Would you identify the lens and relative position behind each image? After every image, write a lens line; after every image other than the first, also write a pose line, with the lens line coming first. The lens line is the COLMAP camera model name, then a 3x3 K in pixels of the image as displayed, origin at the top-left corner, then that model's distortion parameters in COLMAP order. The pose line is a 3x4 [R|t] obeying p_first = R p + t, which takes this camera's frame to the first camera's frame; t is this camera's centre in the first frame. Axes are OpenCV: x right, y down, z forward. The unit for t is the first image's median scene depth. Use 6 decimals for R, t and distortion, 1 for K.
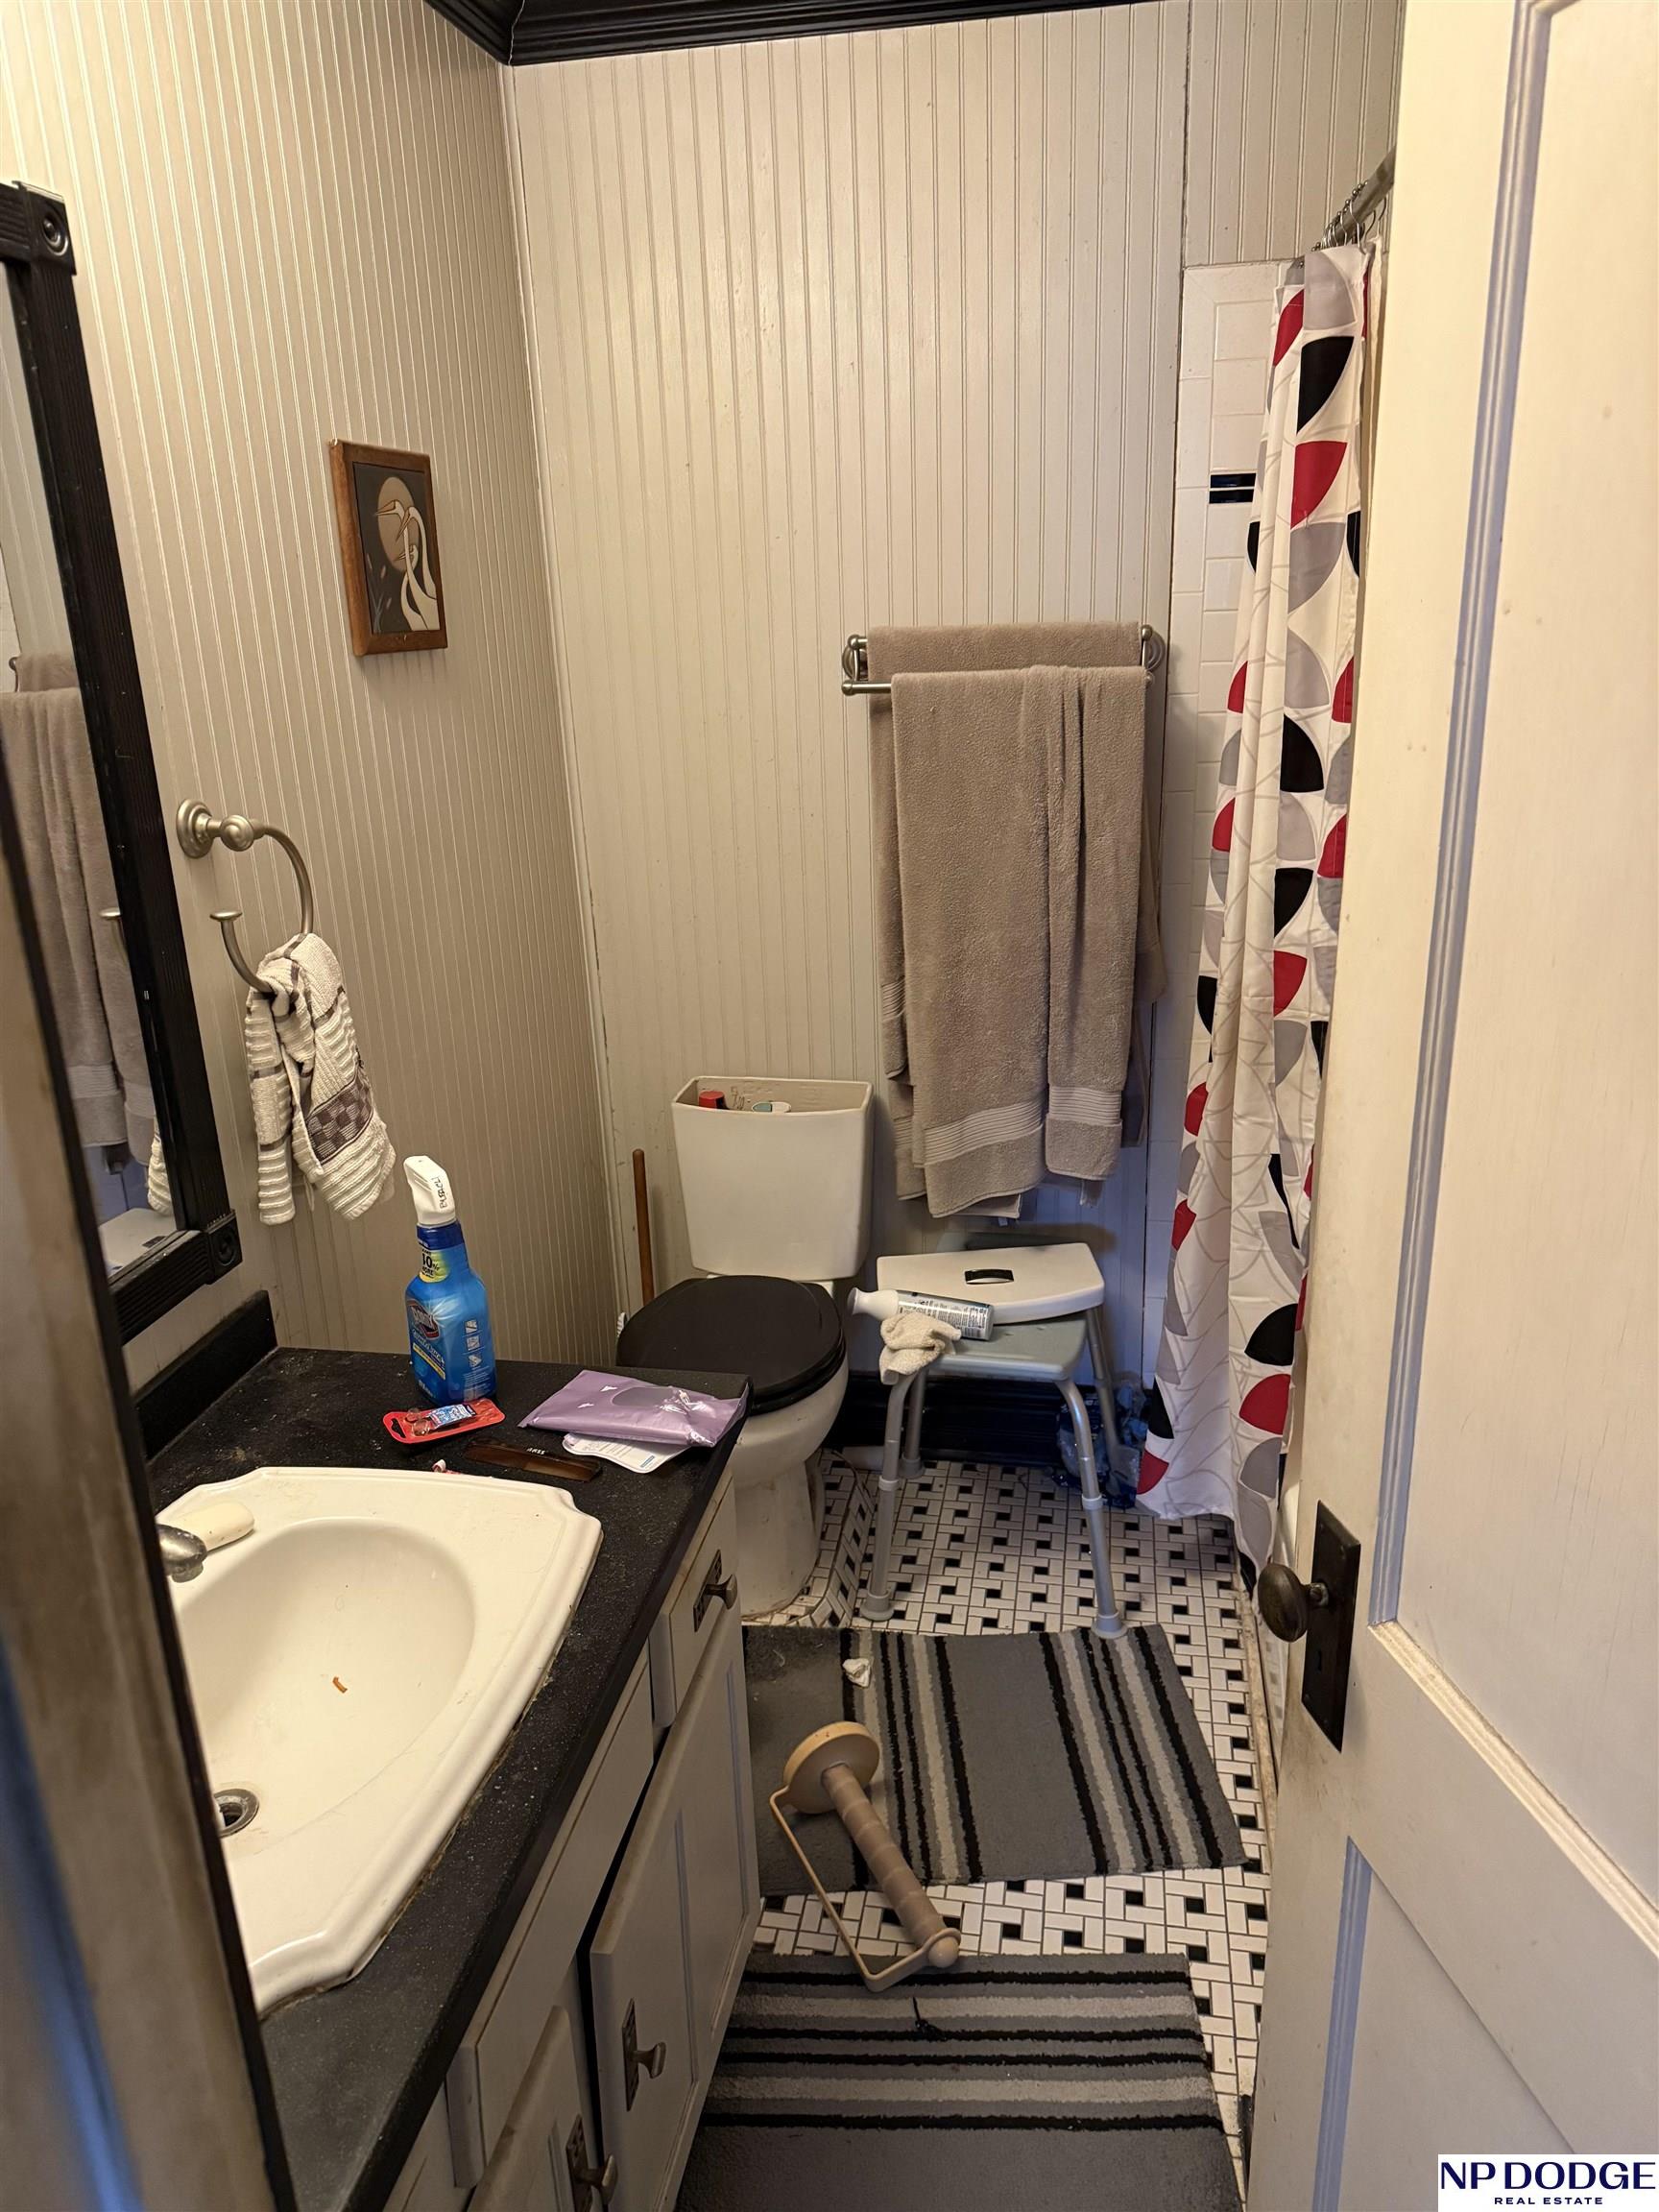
lens RADIAL K [[1594.4, 0, 833.5], [0, 1594.4, 1110.3], [0, 0, 1]] dist [0.030363, -0.039397]
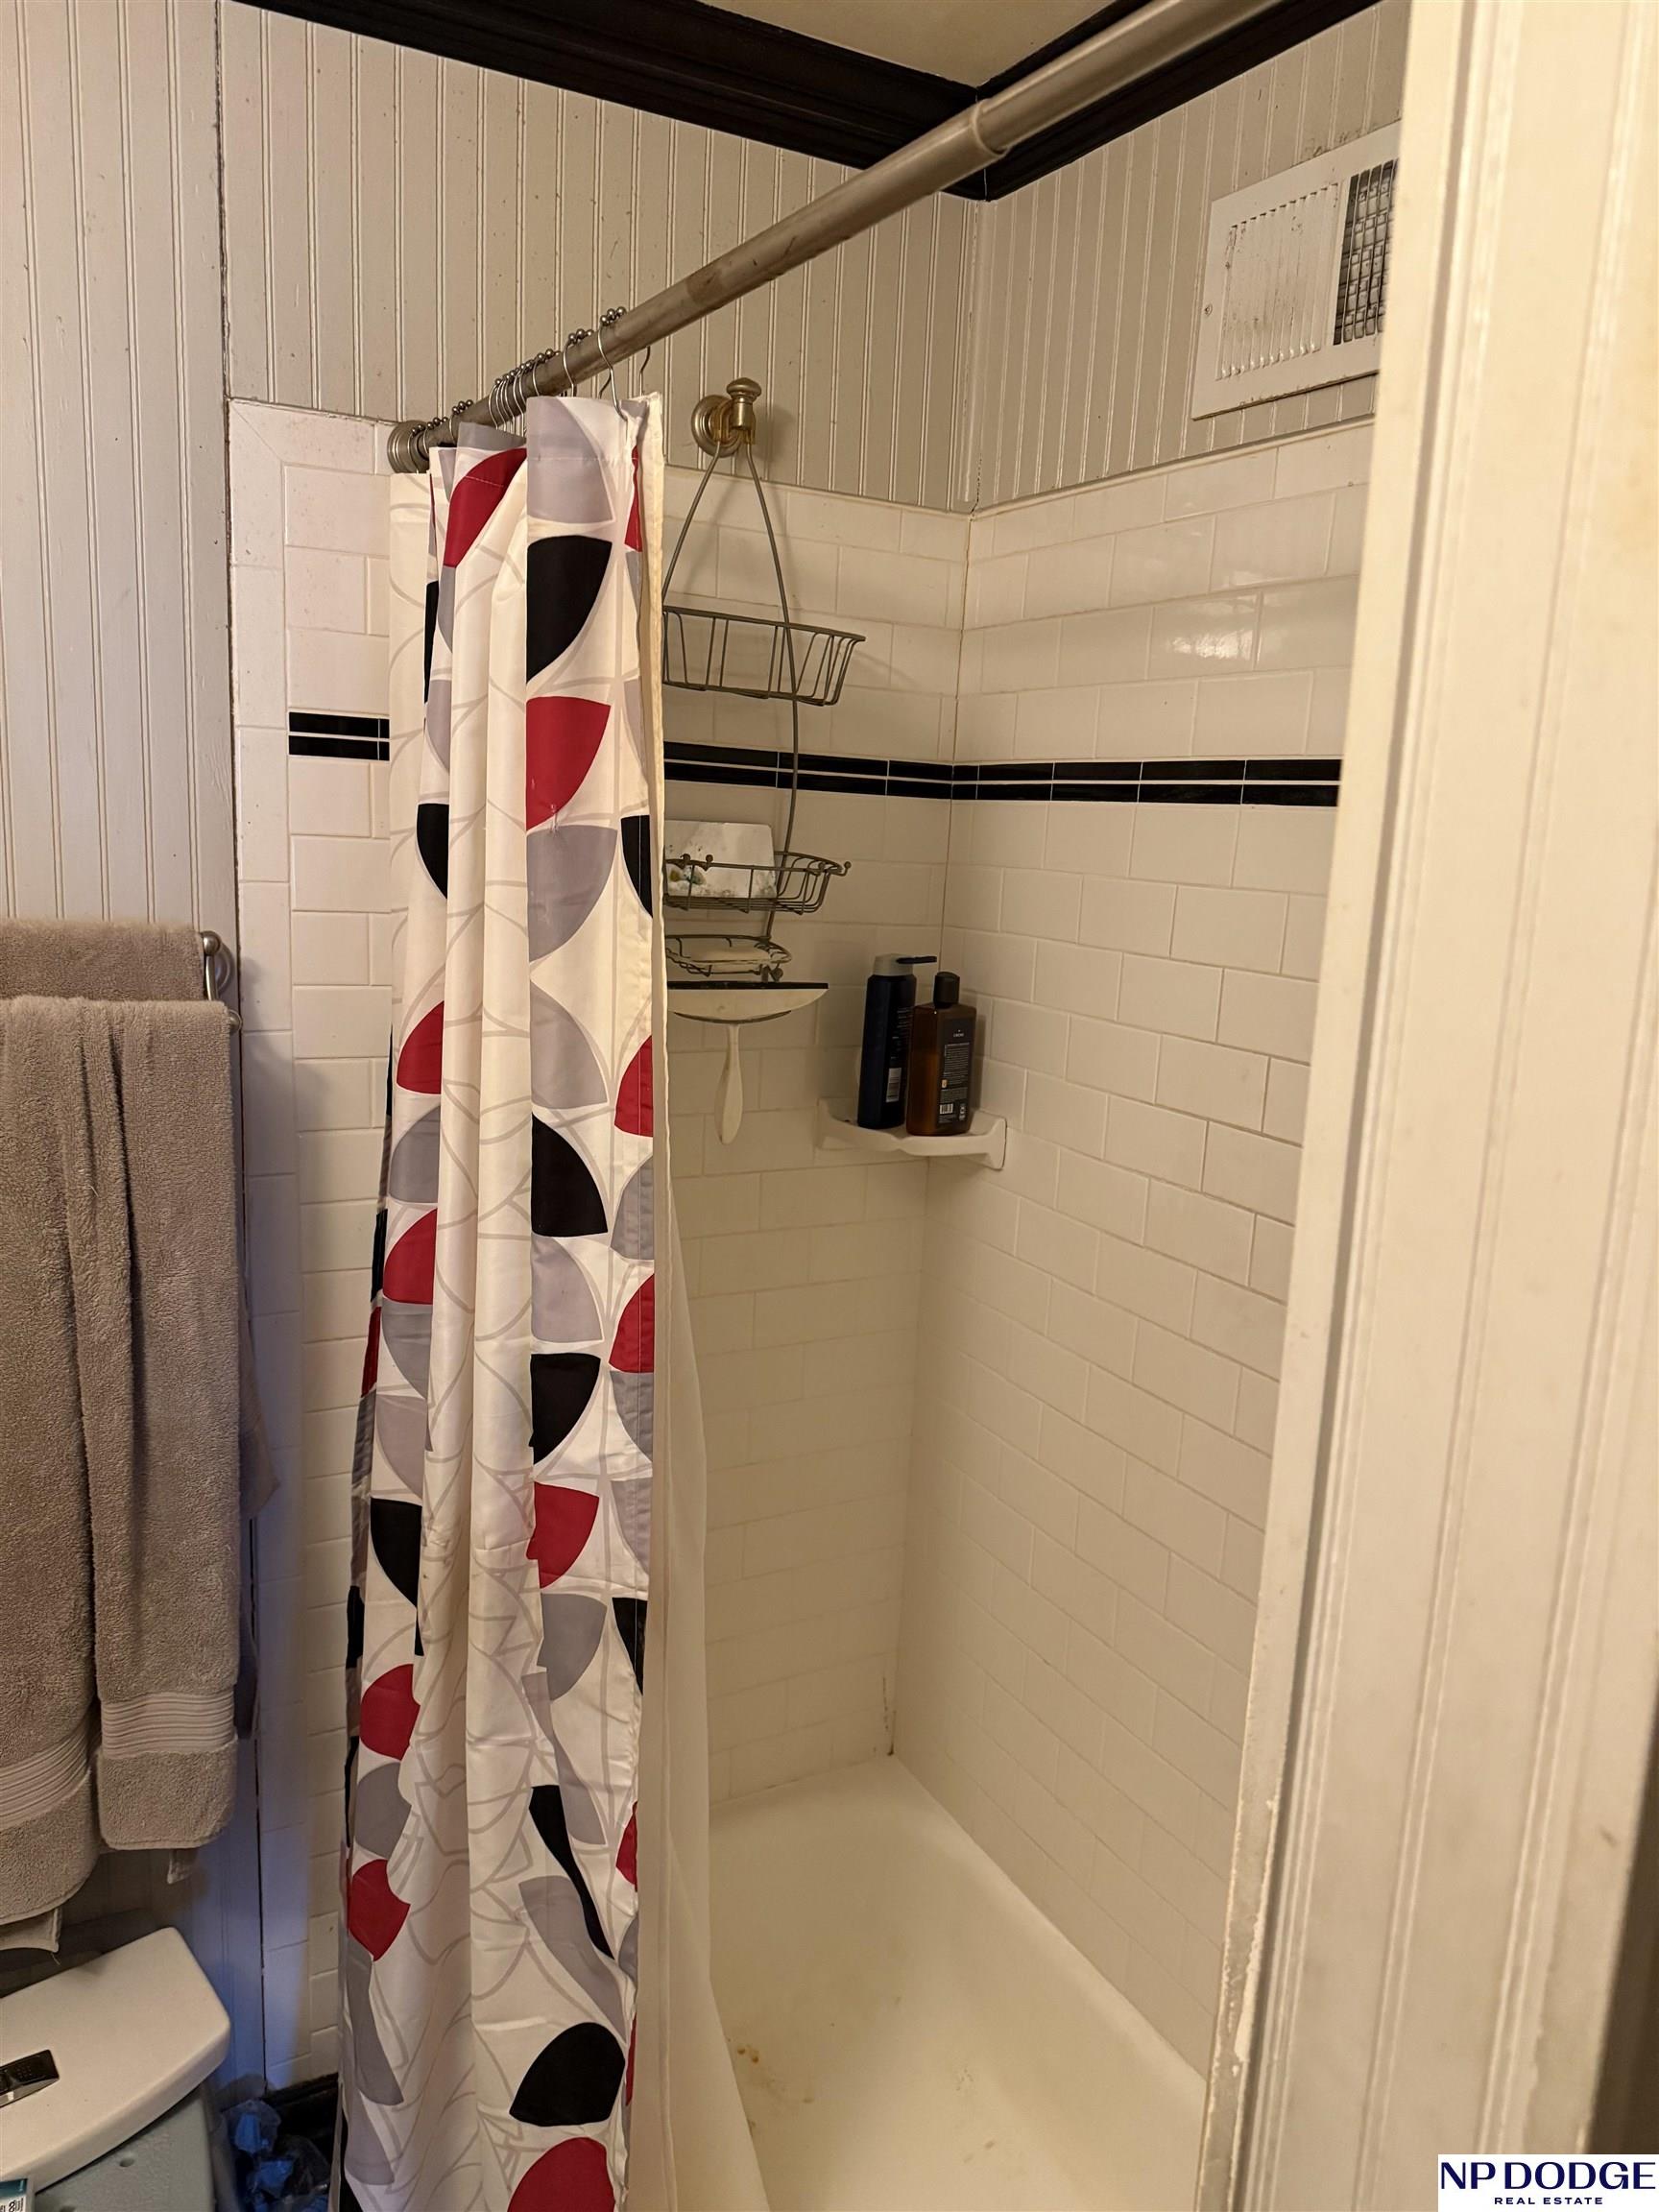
lens RADIAL K [[1615.9, 0, 823.7], [0, 1615.9, 1118.9], [0, 0, 1]] dist [0.105447, -0.138851]
pose [[0.791346, -0.052993, 0.609067, -0.010589], [0.126583, 0.988851, -0.078429, -0.164058], [-0.598121, 0.139162, 0.789231, 0.392217]]
